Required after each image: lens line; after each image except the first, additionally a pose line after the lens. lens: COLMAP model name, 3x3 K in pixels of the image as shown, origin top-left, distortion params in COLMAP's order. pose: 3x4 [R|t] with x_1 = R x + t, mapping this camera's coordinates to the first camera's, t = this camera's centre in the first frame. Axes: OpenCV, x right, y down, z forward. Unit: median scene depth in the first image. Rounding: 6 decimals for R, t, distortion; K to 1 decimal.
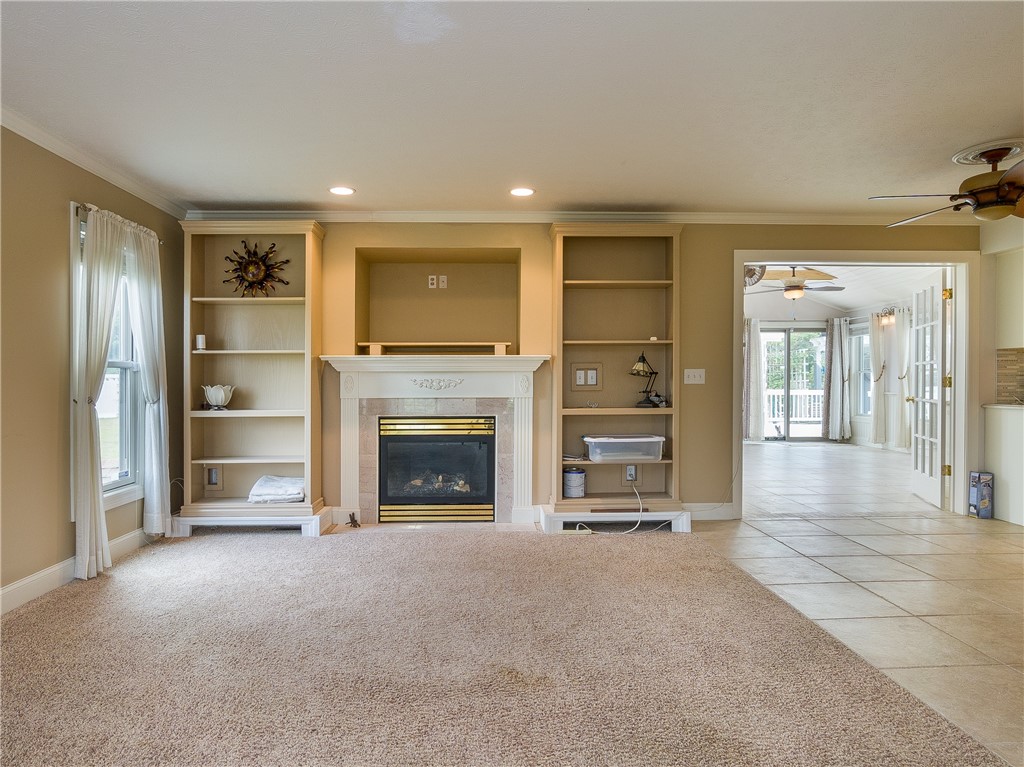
lens RADIAL K [[610.4, 0, 512.7], [0, 610.4, 387.4], [0, 0, 1]] dist [0.002244, -0.001915]
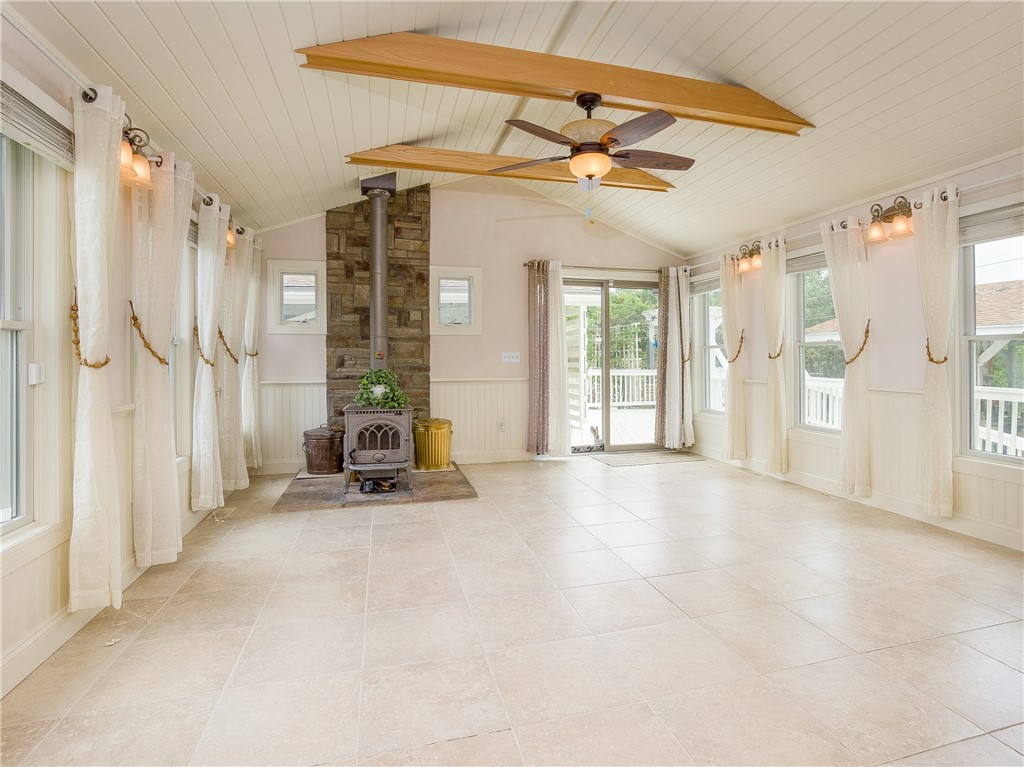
lens RADIAL K [[527.8, 0, 528.2], [0, 527.8, 351.8], [0, 0, 1]] dist [-0.004355, 0.001809]
pose [[0.973688, 0.000147, 0.227886, 0.238214], [0.005134, 0.999732, -0.022582, -0.007845], [-0.227829, 0.023157, 0.973426, 0.463700]]
